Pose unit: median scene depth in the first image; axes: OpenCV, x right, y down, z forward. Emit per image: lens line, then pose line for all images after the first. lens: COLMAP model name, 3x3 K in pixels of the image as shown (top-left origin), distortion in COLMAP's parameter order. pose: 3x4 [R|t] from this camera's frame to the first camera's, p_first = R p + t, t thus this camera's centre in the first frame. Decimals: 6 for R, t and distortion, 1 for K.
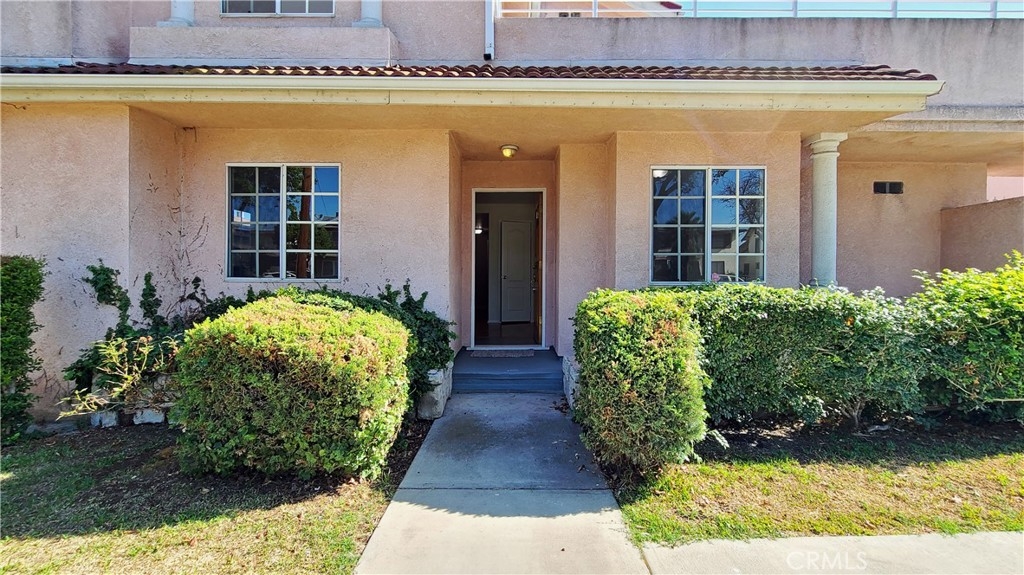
lens RADIAL K [[432.0, 0, 514.6], [0, 432.0, 280.8], [0, 0, 1]] dist [-0.001276, 0.000255]
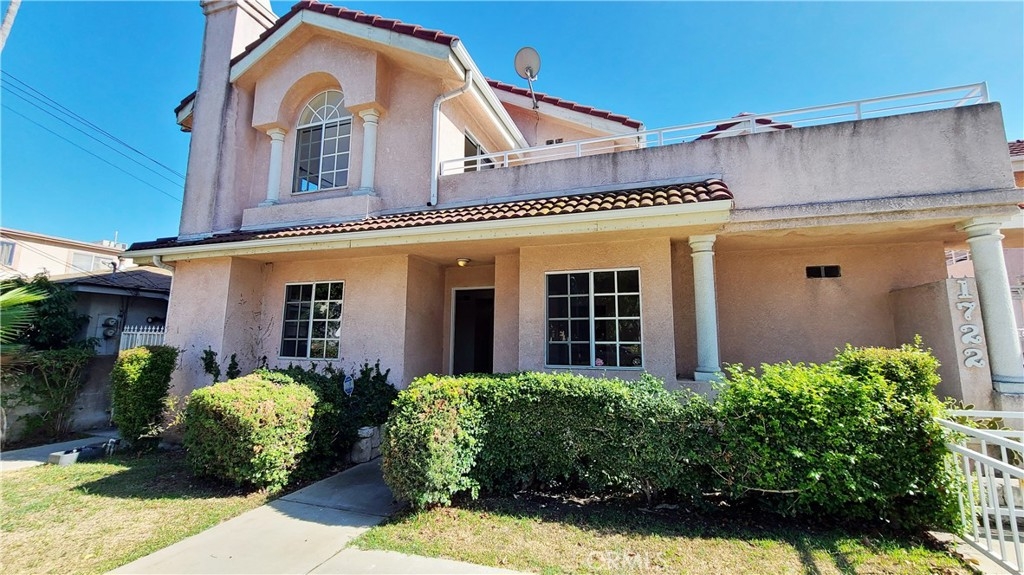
lens RADIAL K [[416.3, 0, 515.6], [0, 416.3, 281.2], [0, 0, 1]] dist [-0.000705, 0.000048]
pose [[0.948703, -0.041867, -0.313386, 0.625763], [-0.005814, 0.988716, -0.149688, -0.056876], [0.316117, 0.143832, 0.937754, -0.172164]]
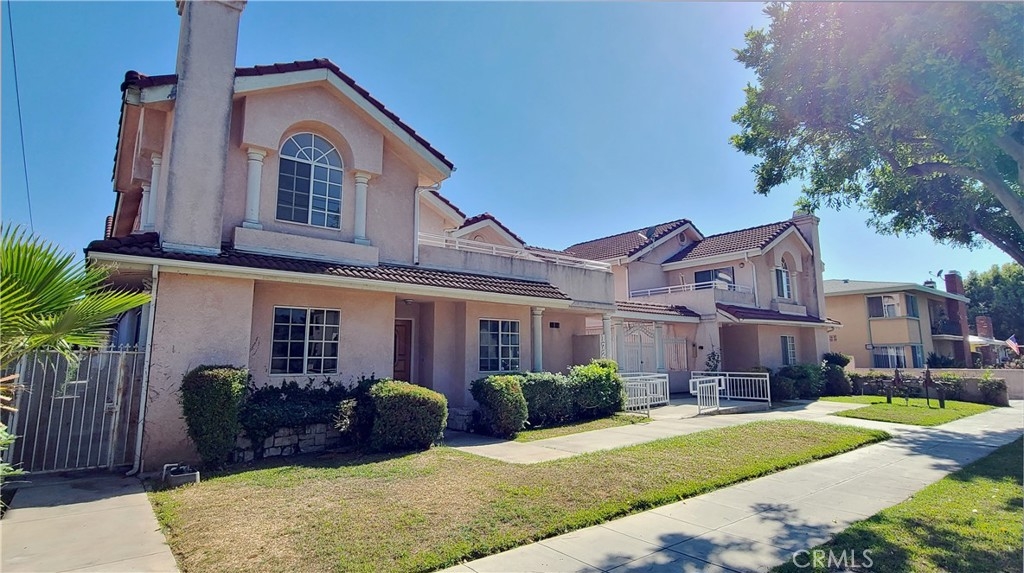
lens RADIAL K [[520.2, 0, 511.9], [0, 520.2, 280.9], [0, 0, 1]] dist [0.001305, 0.000352]
pose [[0.779103, 0.087041, 0.620824, -1.239562], [0.010620, 0.988340, -0.151895, -0.048833], [-0.626806, 0.124935, 0.769094, -1.189387]]
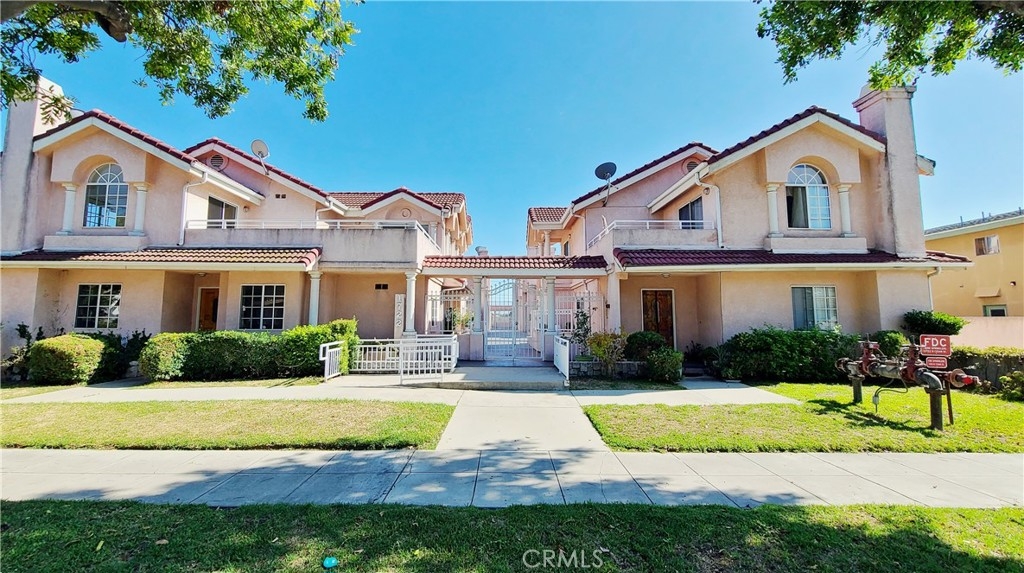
lens RADIAL K [[434.8, 0, 495.1], [0, 434.8, 273.4], [0, 0, 1]] dist [-0.001120, 0.000261]
pose [[0.999997, -0.001494, -0.001867, 1.877135], [0.001284, 0.994153, -0.107976, -0.047786], [0.002017, 0.107973, 0.994152, -1.627209]]
